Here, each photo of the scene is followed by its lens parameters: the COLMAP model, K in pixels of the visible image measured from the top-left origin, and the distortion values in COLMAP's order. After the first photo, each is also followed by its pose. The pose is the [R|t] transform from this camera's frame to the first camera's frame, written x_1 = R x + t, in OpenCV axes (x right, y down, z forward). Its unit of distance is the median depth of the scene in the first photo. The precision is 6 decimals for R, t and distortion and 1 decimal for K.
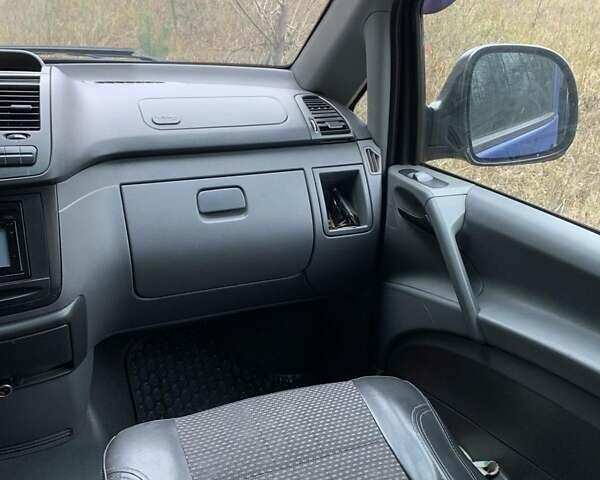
lens RADIAL K [[626.6, 0, 298.7], [0, 626.6, 239.4], [0, 0, 1]] dist [0.019369, 0.000000]
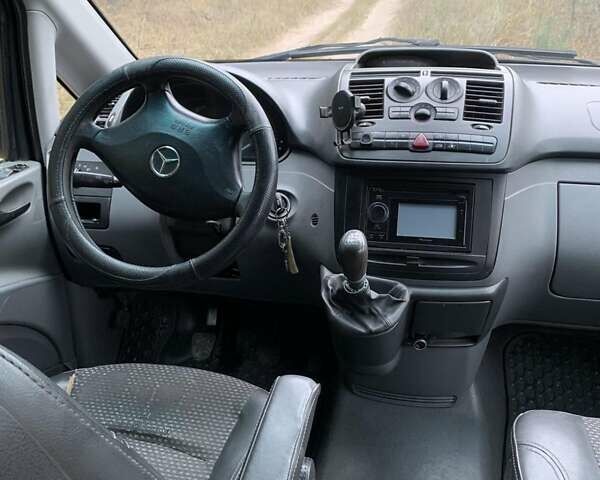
lens RADIAL K [[626.6, 0, 300.5], [0, 626.6, 241.3], [0, 0, 1]] dist [0.019369, 0.000000]
pose [[0.843796, 0.188250, -0.502563, -0.108290], [-0.187385, 0.980867, 0.052796, 0.034158], [0.502887, 0.049624, 0.862927, -0.107877]]
